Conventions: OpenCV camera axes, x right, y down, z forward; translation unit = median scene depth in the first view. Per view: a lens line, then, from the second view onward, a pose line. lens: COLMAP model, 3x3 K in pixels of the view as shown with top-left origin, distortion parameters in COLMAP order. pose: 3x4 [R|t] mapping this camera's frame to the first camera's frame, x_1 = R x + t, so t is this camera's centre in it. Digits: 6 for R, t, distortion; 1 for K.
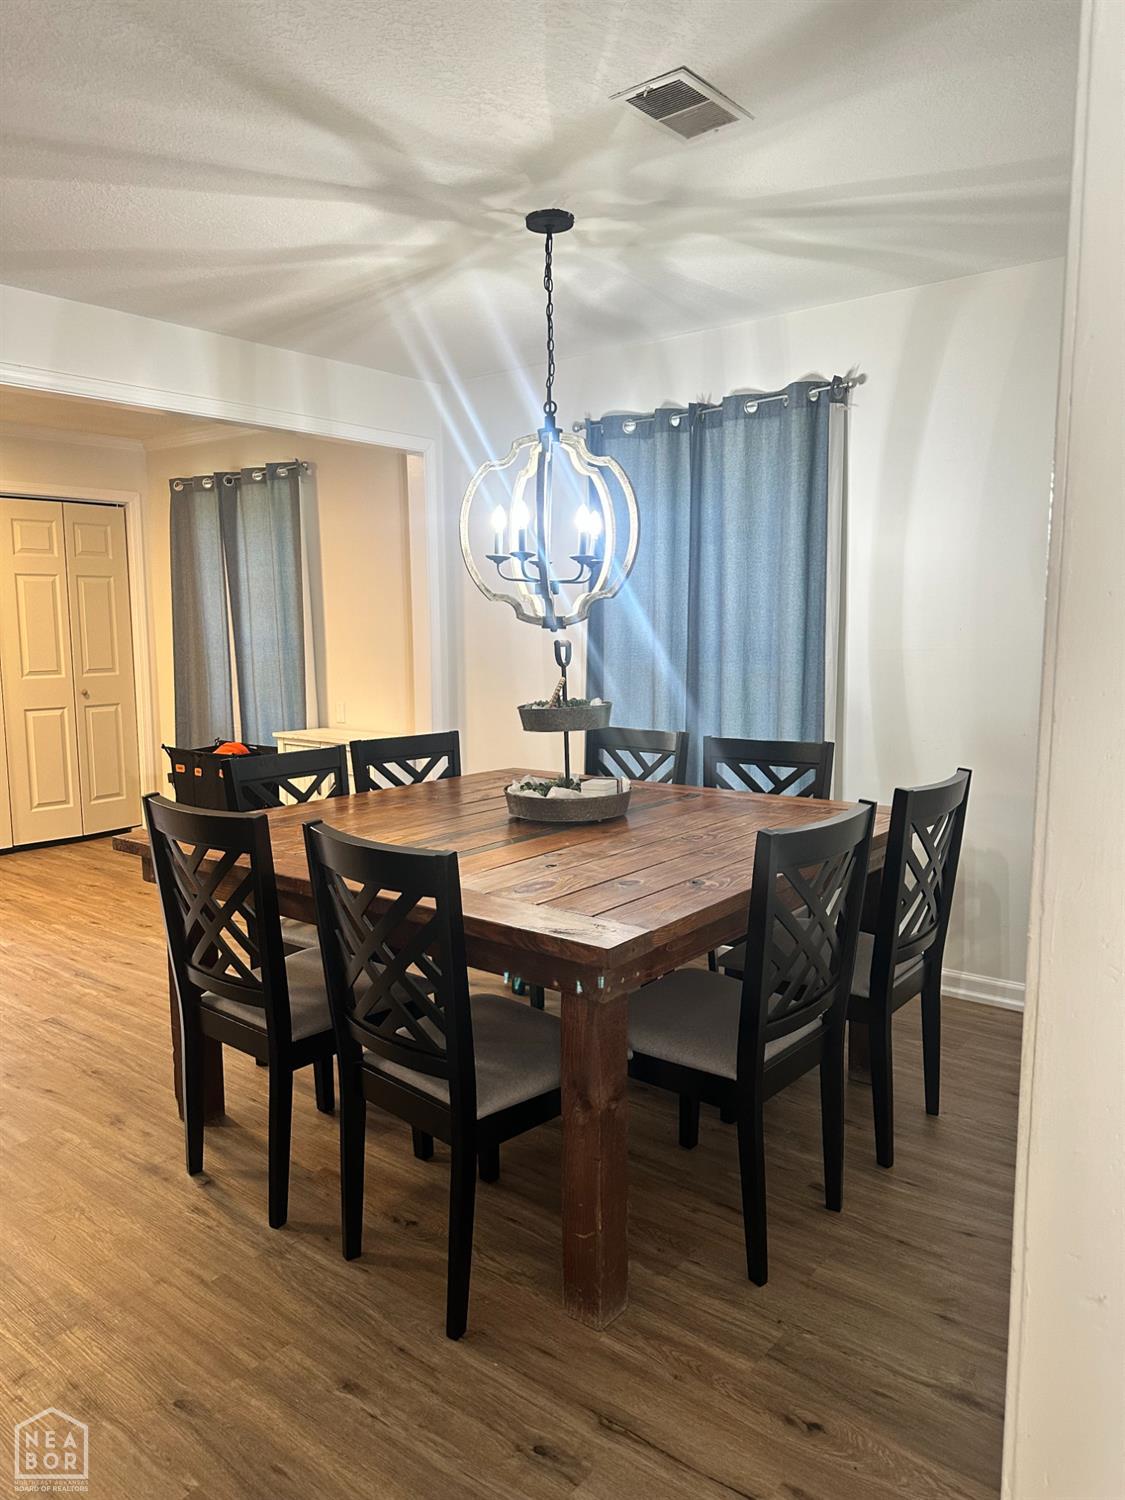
lens RADIAL K [[1045.0, 0, 538.0], [0, 1045.0, 748.8], [0, 0, 1]] dist [0.051566, -0.060879]
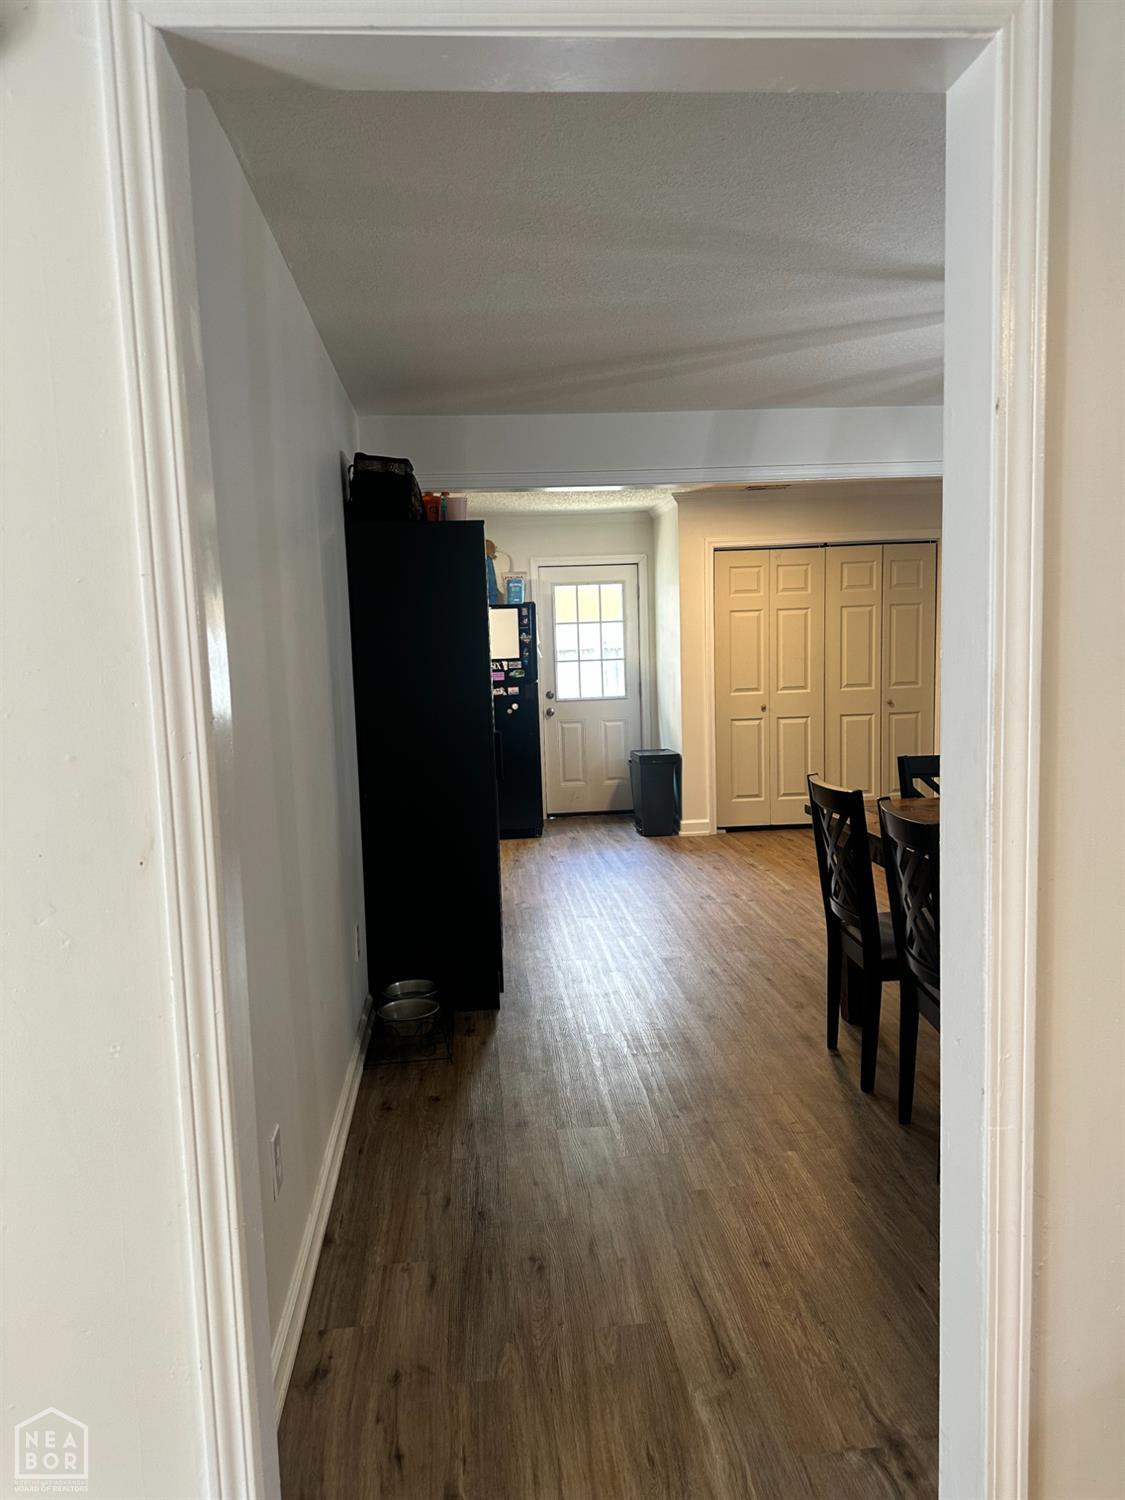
lens RADIAL K [[1026.5, 0, 563.9], [0, 1026.5, 752.9], [0, 0, 1]] dist [0.183659, -0.346770]
pose [[0.700584, 0.059609, -0.711075, 0.174096], [-0.062976, 0.997781, 0.021597, 0.002305], [0.710785, 0.029650, 0.702784, -0.106108]]
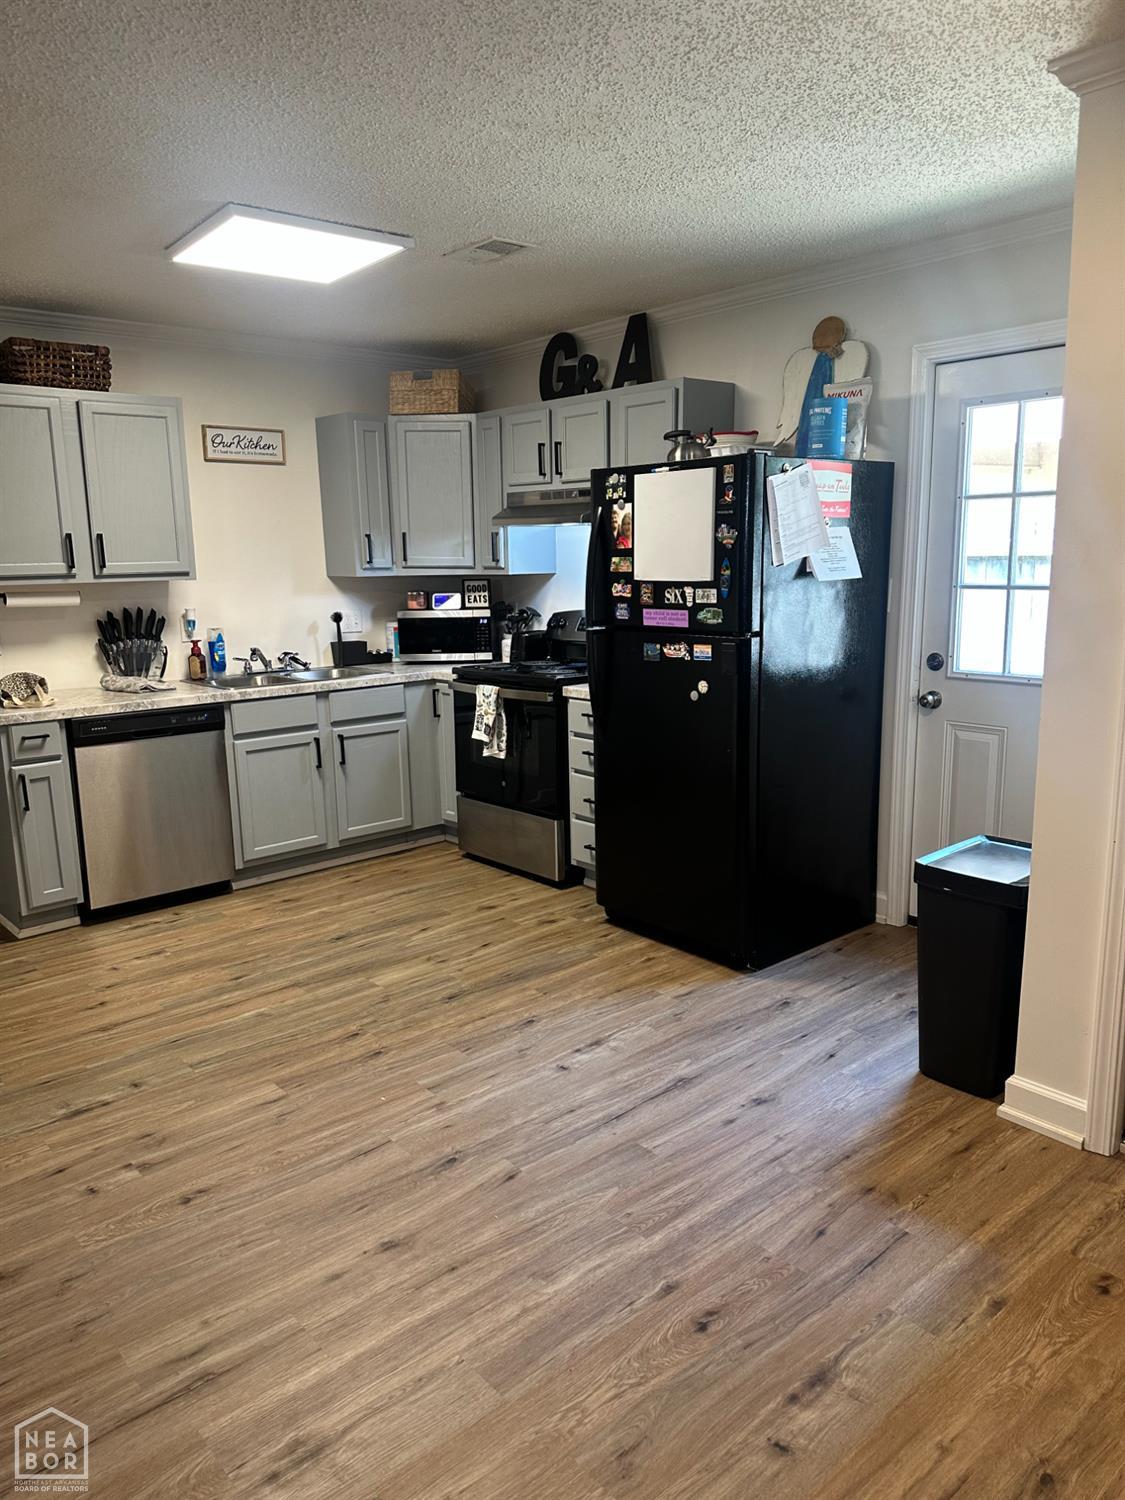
lens RADIAL K [[1055.1, 0, 592.4], [0, 1055.1, 754.2], [0, 0, 1]] dist [0.063854, -0.068985]
pose [[-0.155931, 0.208671, -0.965475, -0.187684], [-0.108766, 0.967860, 0.226753, -0.118713], [0.981761, 0.140369, -0.128223, 0.783673]]
